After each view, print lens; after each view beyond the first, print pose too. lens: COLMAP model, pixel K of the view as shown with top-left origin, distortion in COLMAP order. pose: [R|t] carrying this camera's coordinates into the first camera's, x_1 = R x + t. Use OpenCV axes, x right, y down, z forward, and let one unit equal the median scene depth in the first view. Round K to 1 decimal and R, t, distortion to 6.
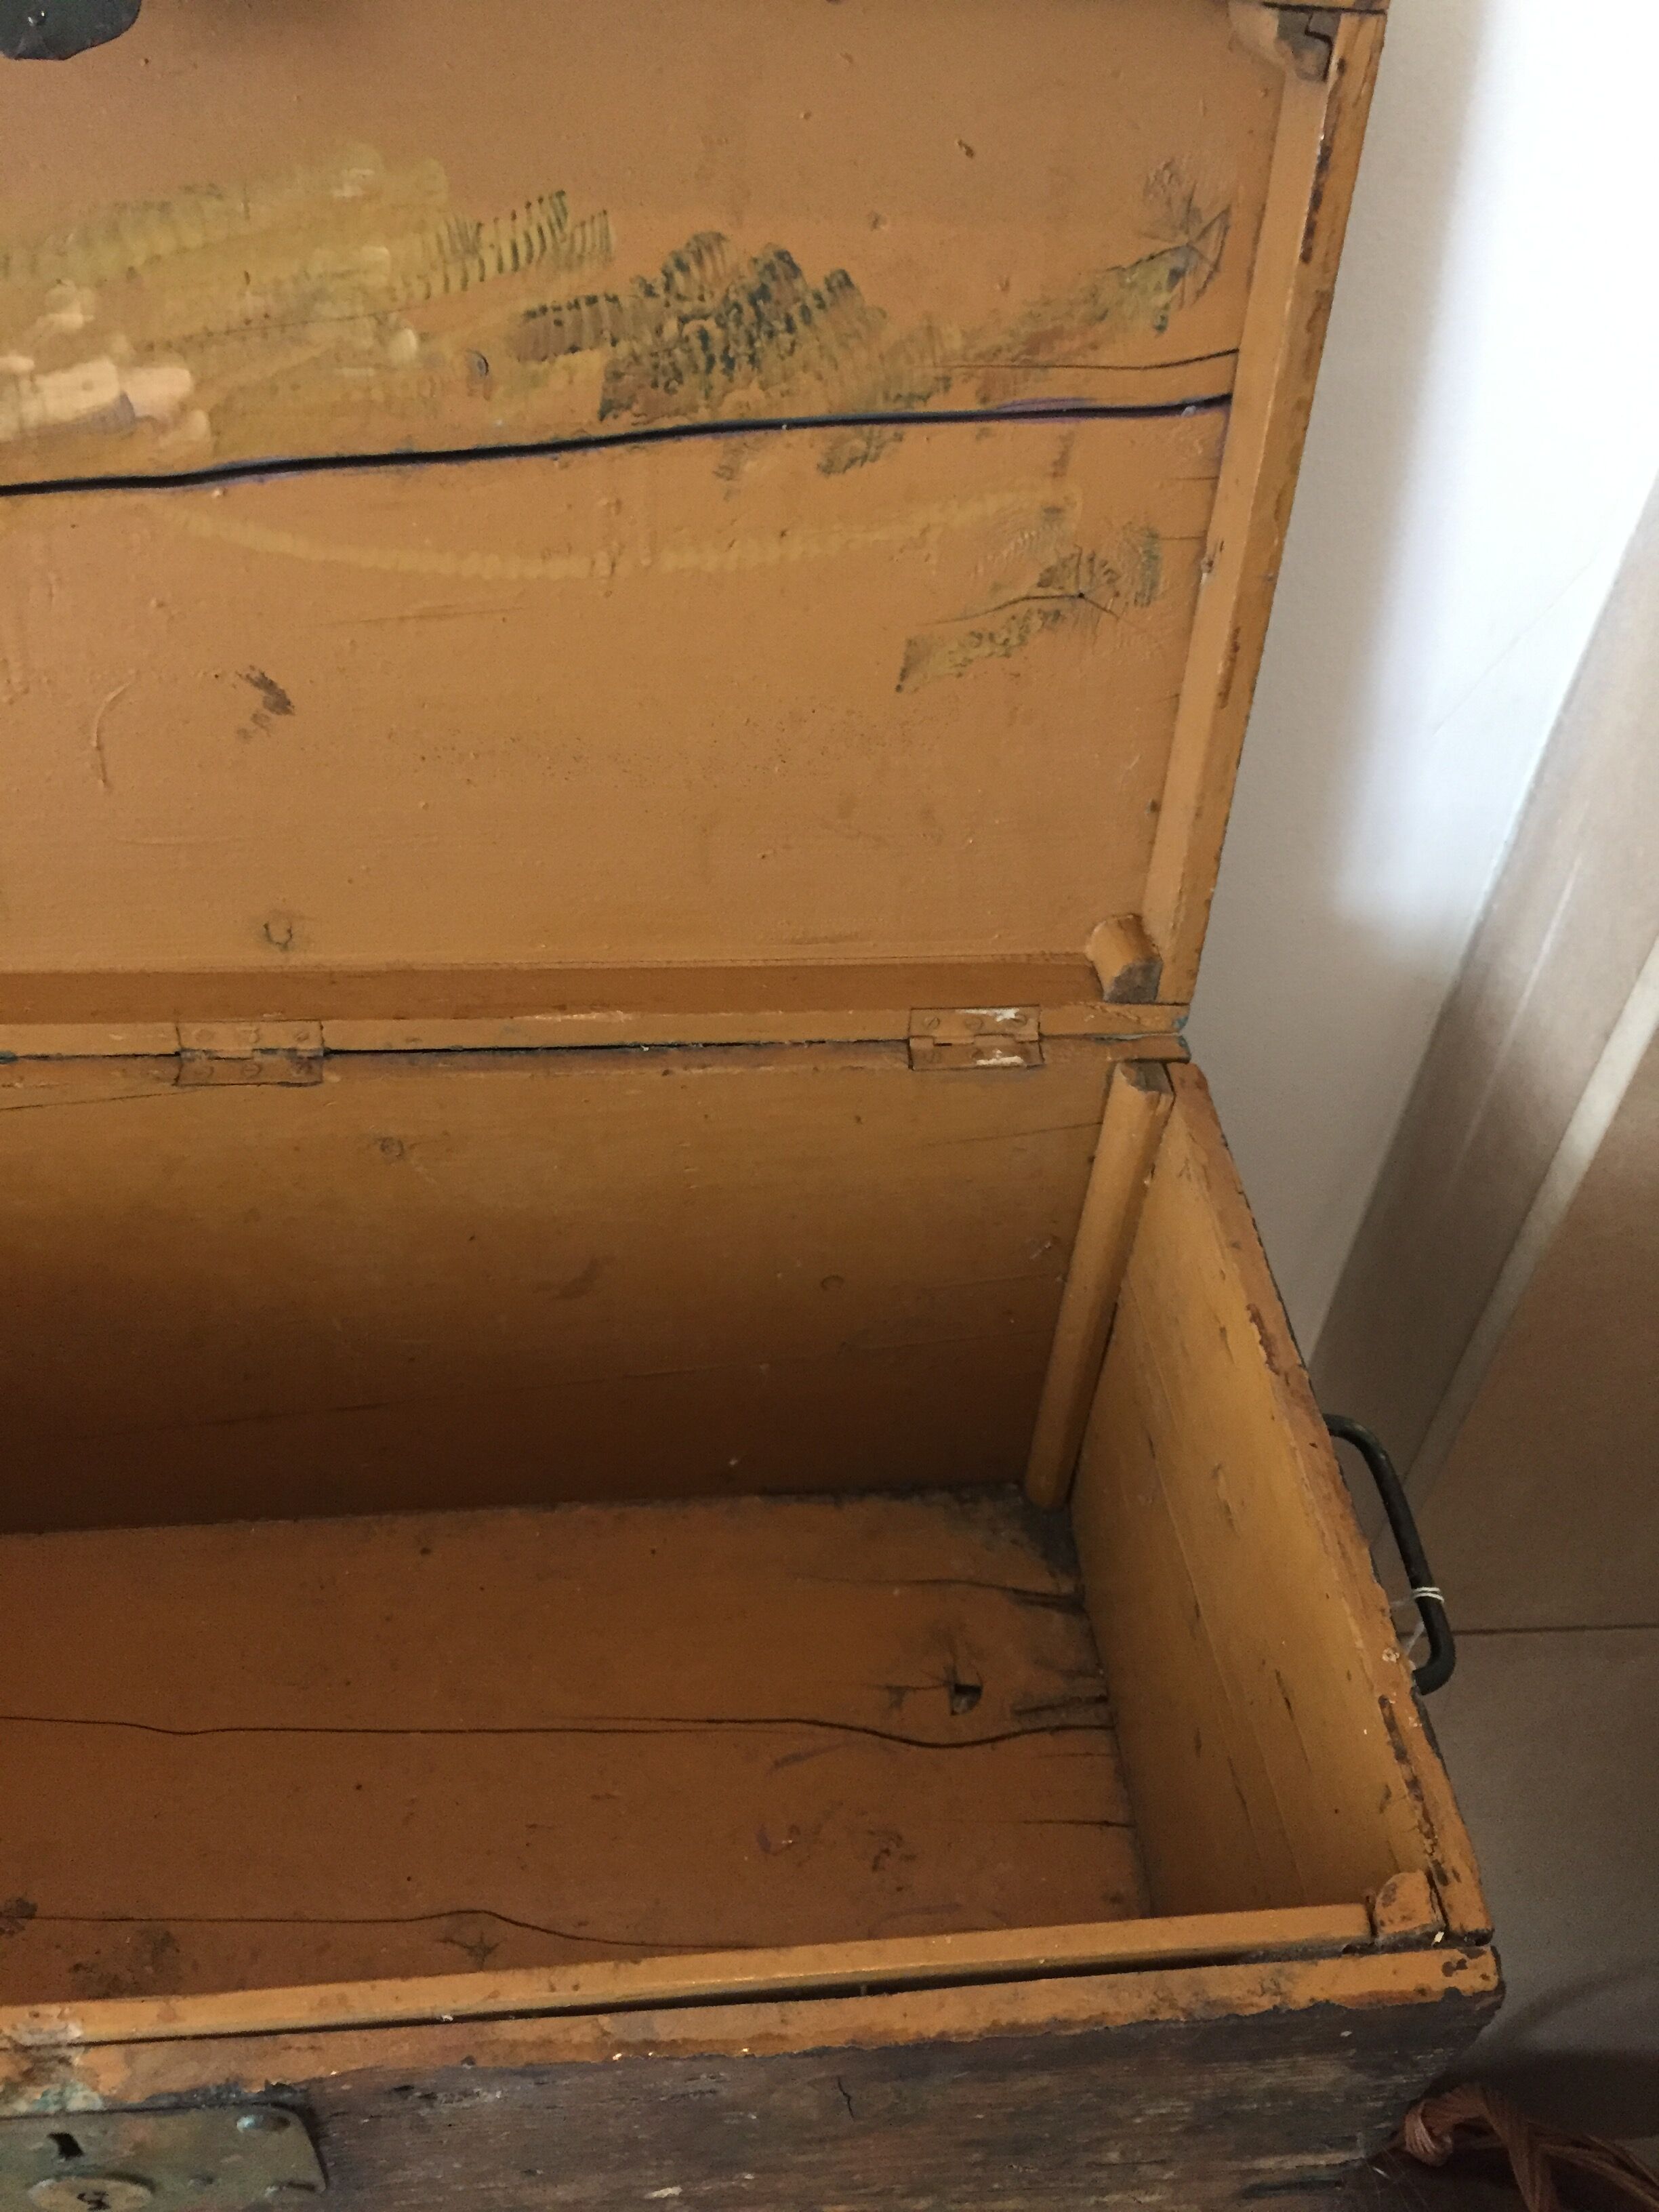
lens RADIAL K [[1922.4, 0, 838.1], [0, 1922.4, 1112.0], [0, 0, 1]] dist [0.090764, -0.156089]
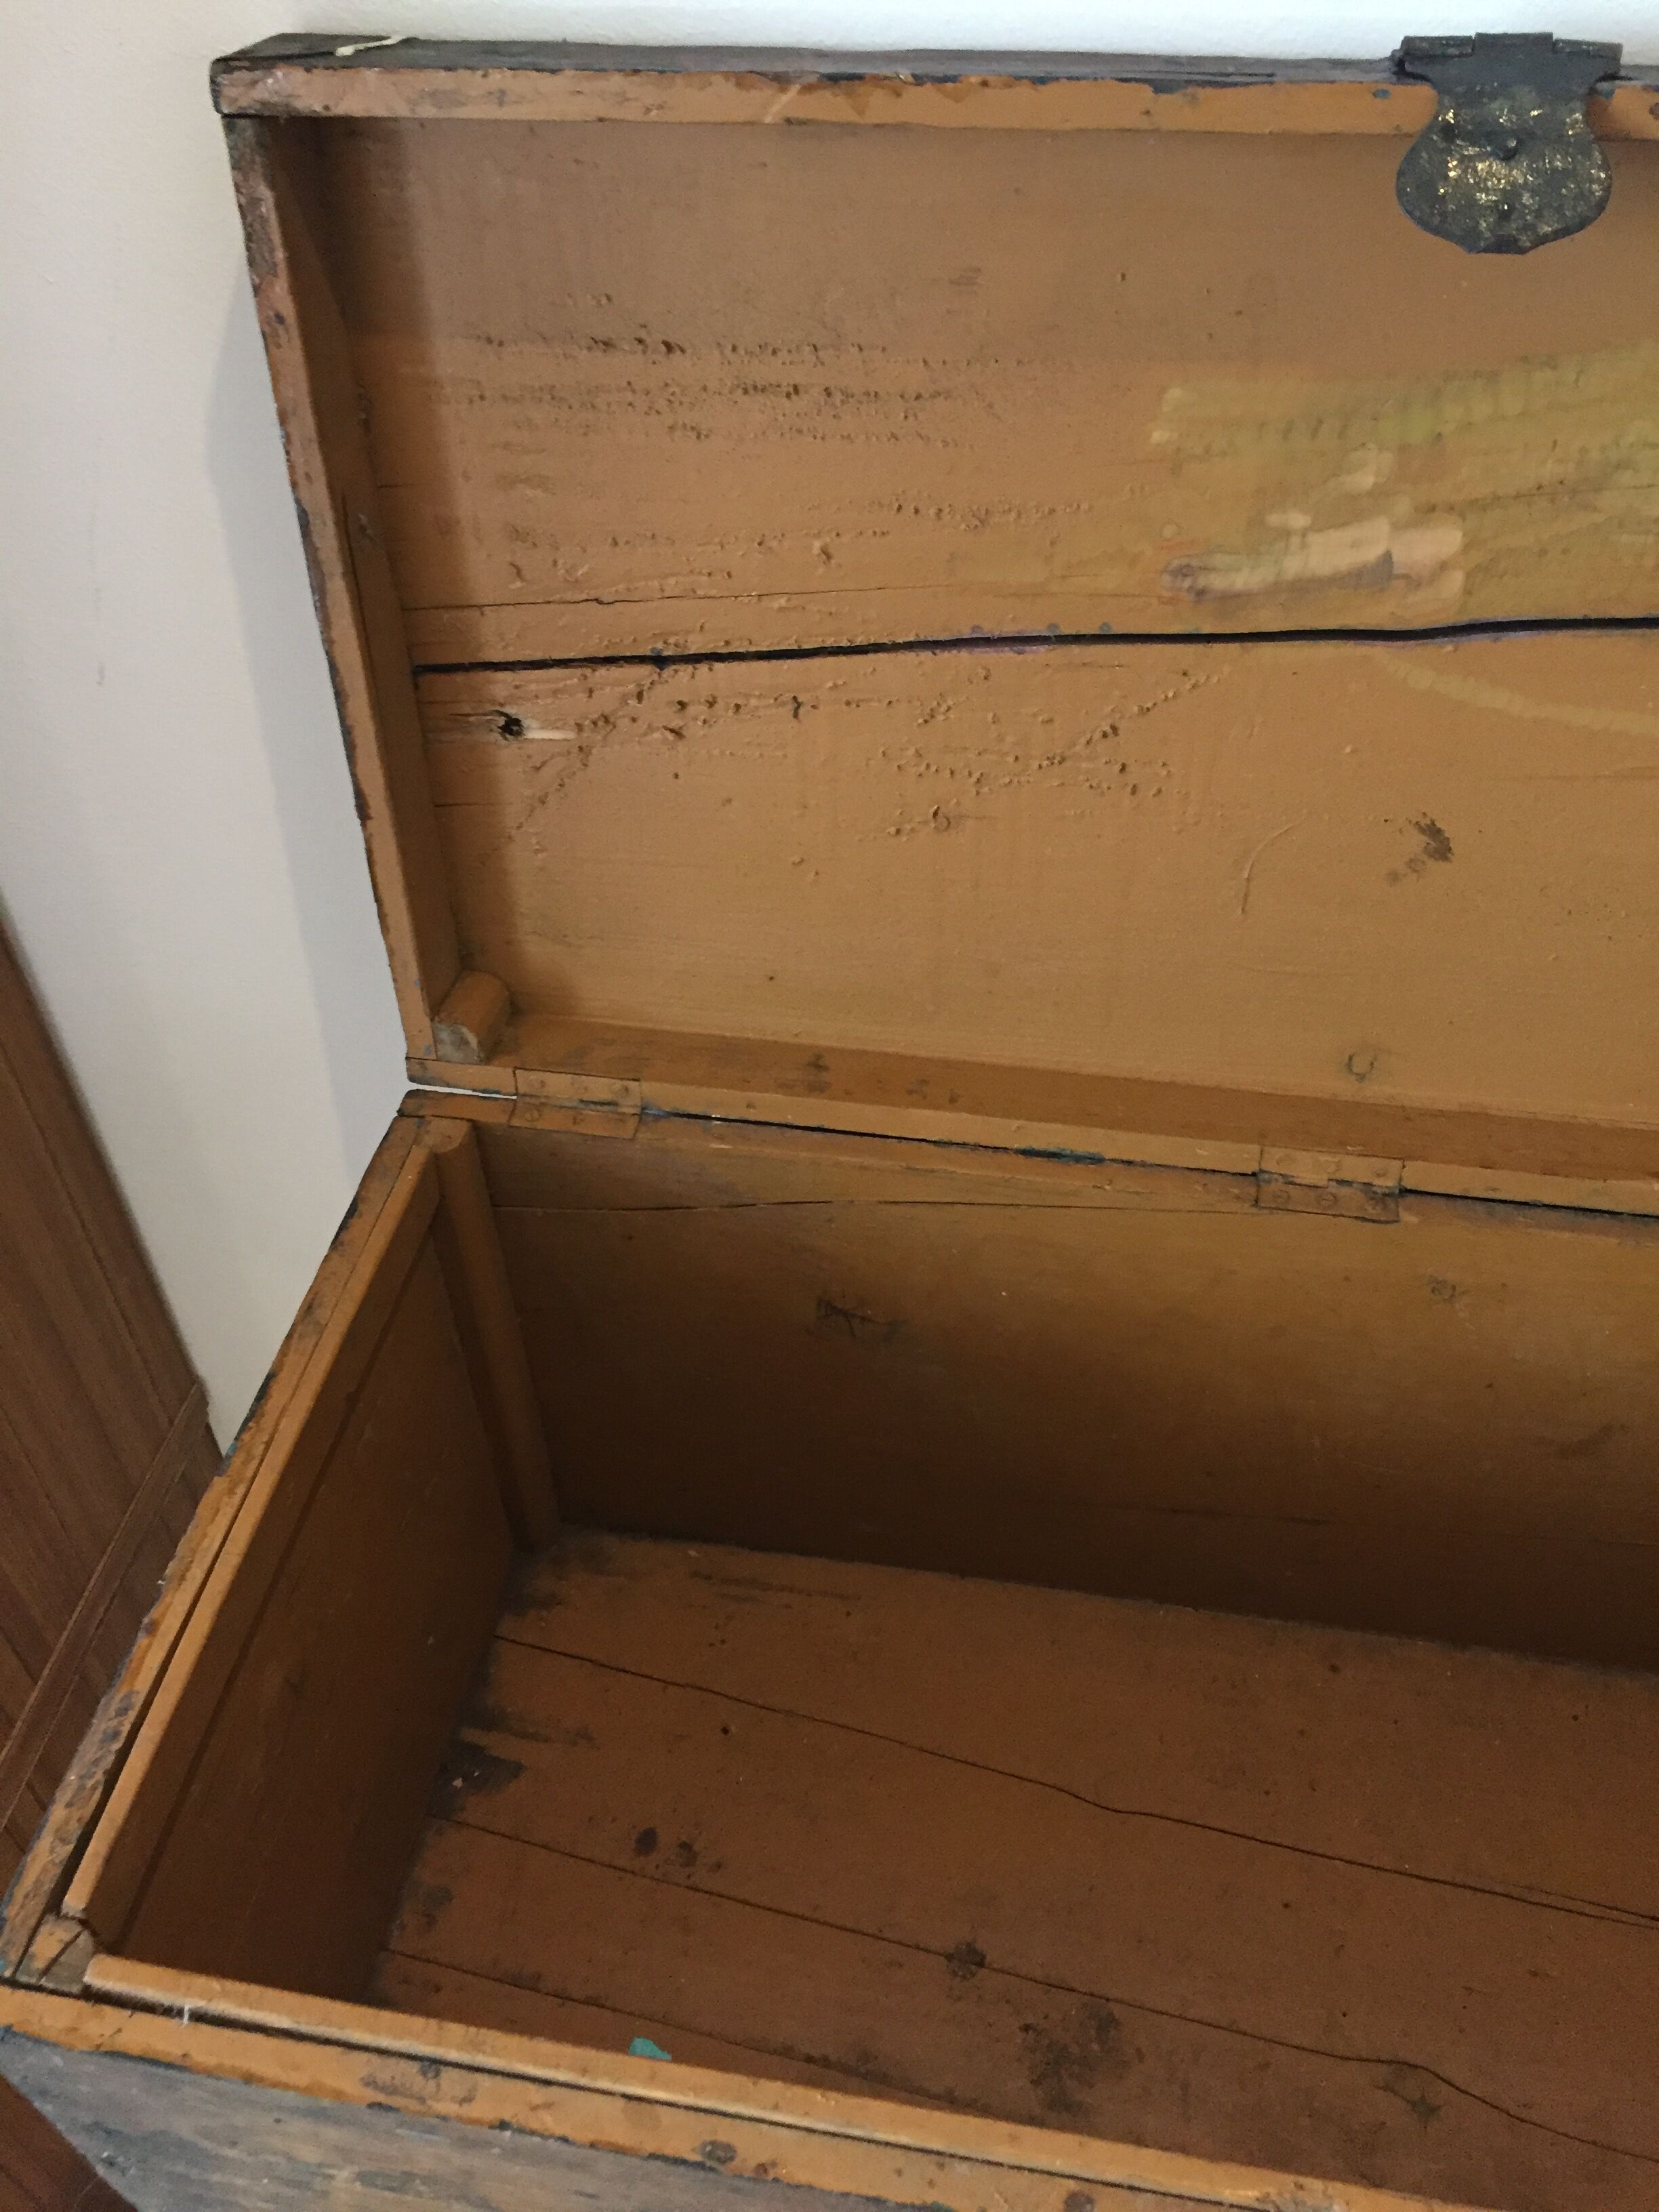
lens RADIAL K [[1922.4, 0, 838.1], [0, 1922.4, 1112.0], [0, 0, 1]] dist [0.090764, -0.156089]
pose [[0.957428, 0.122499, -0.261393, -0.301732], [-0.121785, 0.992375, 0.018991, -0.057503], [0.261726, 0.013652, 0.965046, -0.038186]]
